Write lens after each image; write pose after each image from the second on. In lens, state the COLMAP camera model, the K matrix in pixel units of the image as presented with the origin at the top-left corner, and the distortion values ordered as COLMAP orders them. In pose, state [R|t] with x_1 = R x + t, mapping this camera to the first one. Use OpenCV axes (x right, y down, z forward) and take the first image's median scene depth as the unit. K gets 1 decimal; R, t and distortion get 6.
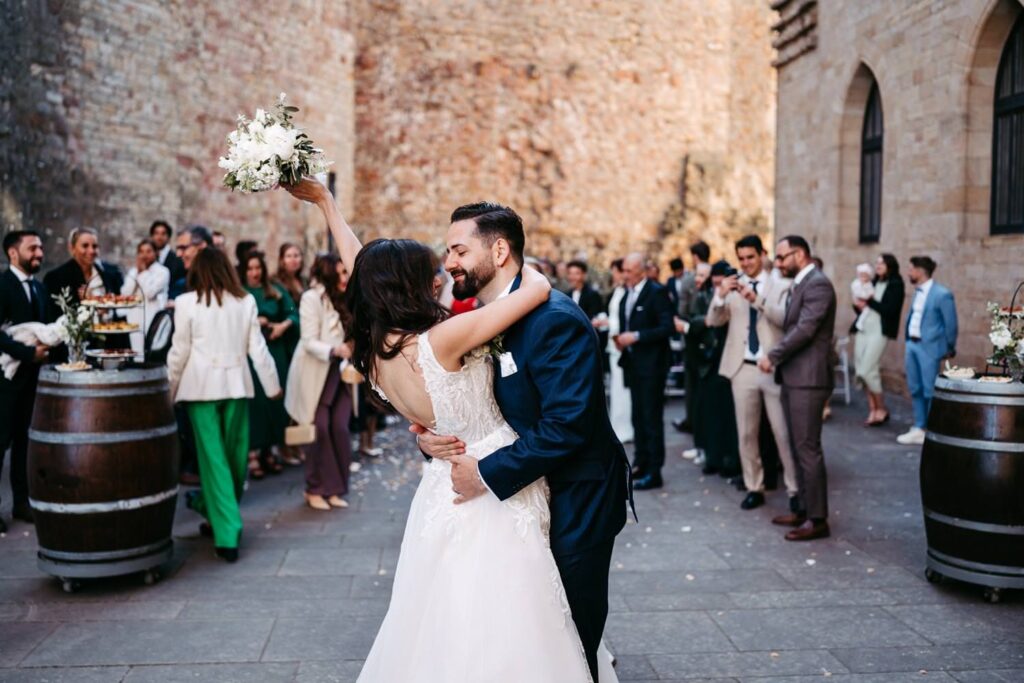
lens RADIAL K [[1000.0, 0, 506.4], [0, 1000.0, 326.0], [0, 0, 1]] dist [0.004637, 0.004746]
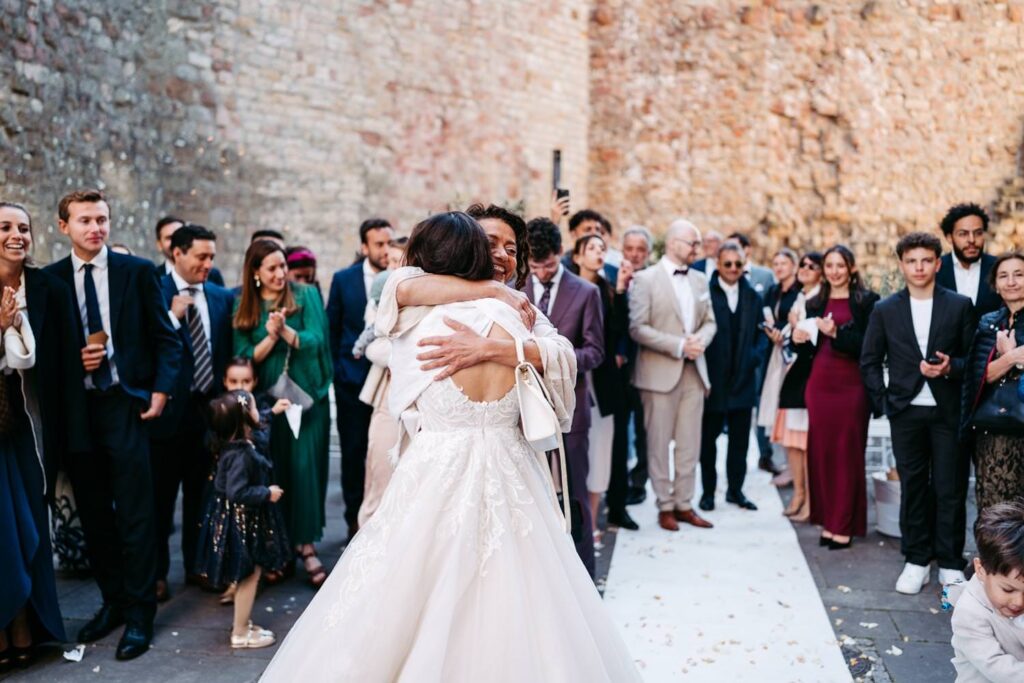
lens RADIAL K [[1000.0, 0, 506.4], [0, 1000.0, 326.0], [0, 0, 1]] dist [0.004637, 0.004746]
pose [[0.964141, 0.004780, -0.265349, 0.002250], [-0.004888, 0.999988, 0.000253, -0.009395], [0.265347, 0.001053, 0.964152, 0.184725]]
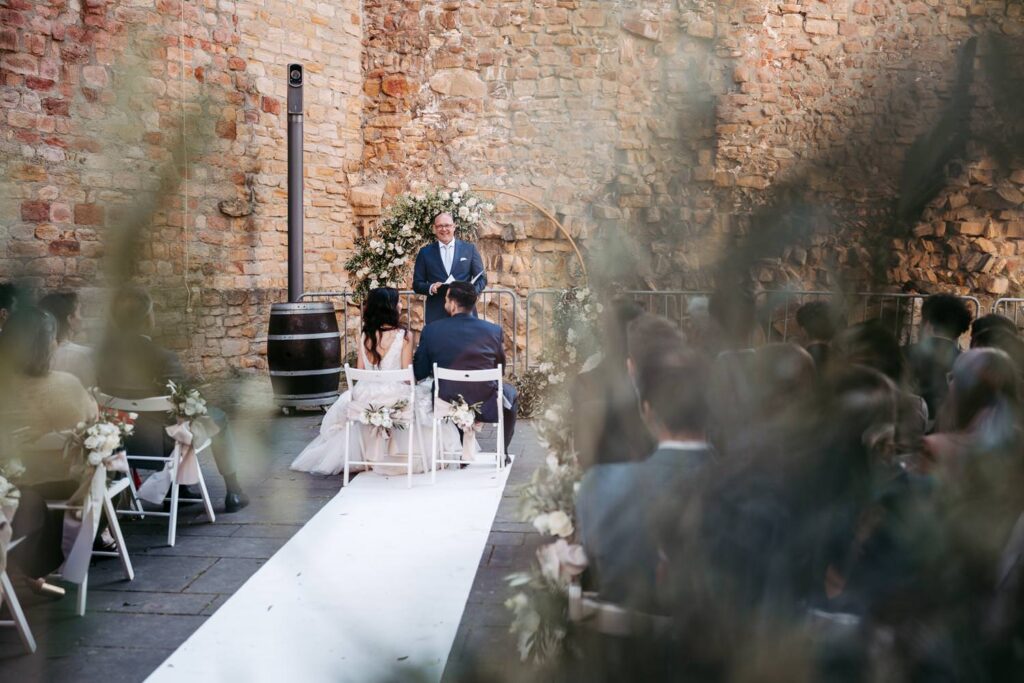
lens RADIAL K [[1028.0, 0, 509.0], [0, 1028.0, 325.2], [0, 0, 1]] dist [0.007895, -0.012099]
pose [[0.987081, 0.012724, -0.159716, 0.025001], [-0.010881, 0.999864, 0.012407, -0.021246], [0.159852, -0.010509, 0.987085, 0.429601]]
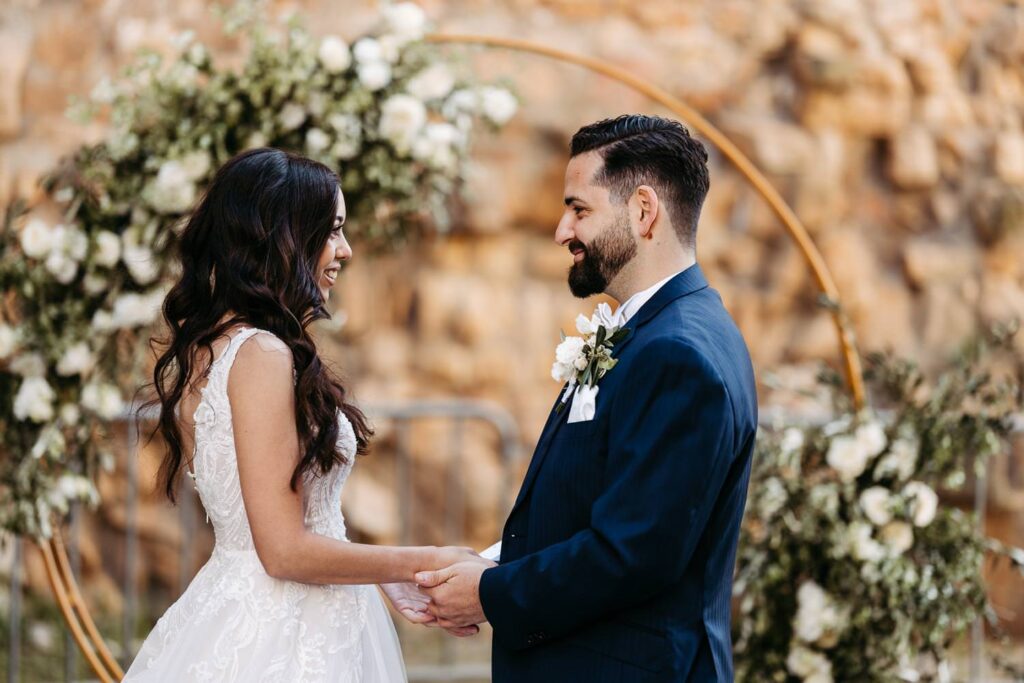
lens RADIAL K [[2628.4, 0, 512.0], [0, 2628.4, 341.5], [0, 0, 1]] dist [0.121544, 0.605000]
pose [[0.997044, 0.024760, -0.072728, -0.025419], [-0.026884, 0.999236, -0.028383, -0.030970], [0.071970, 0.030255, 0.996948, 0.561385]]
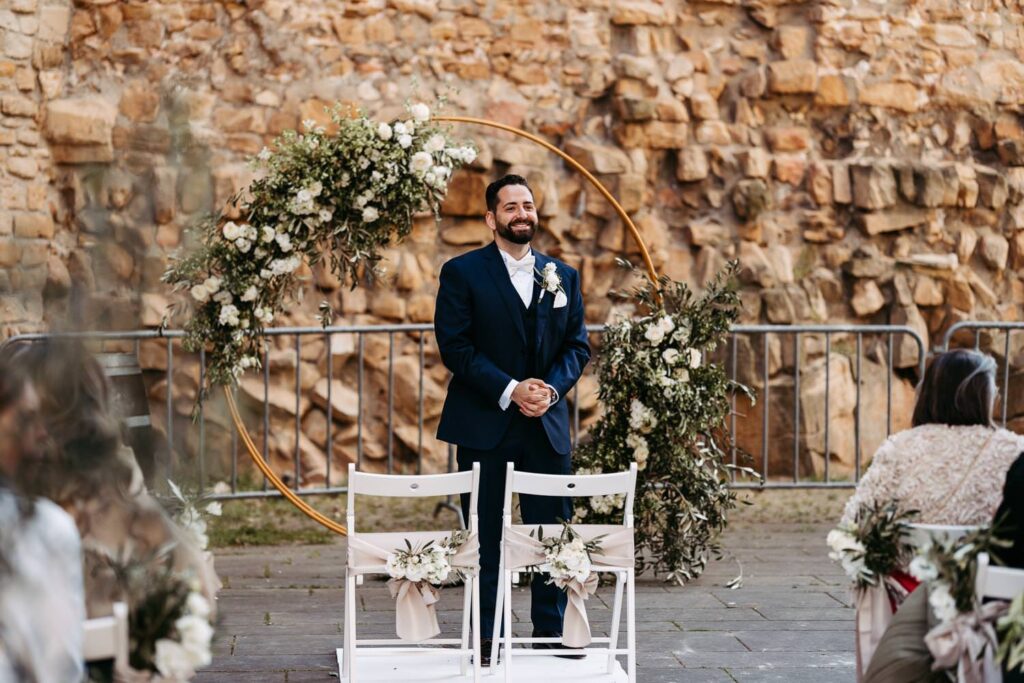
lens RADIAL K [[2504.9, 0, 512.0], [0, 2504.9, 341.5], [0, 0, 1]] dist [0.044172, 0.278994]
pose [[0.999998, -0.000021, -0.001962, -0.037099], [-0.000016, 0.999815, -0.019218, -0.017528], [0.001962, 0.019218, 0.999813, 0.350853]]
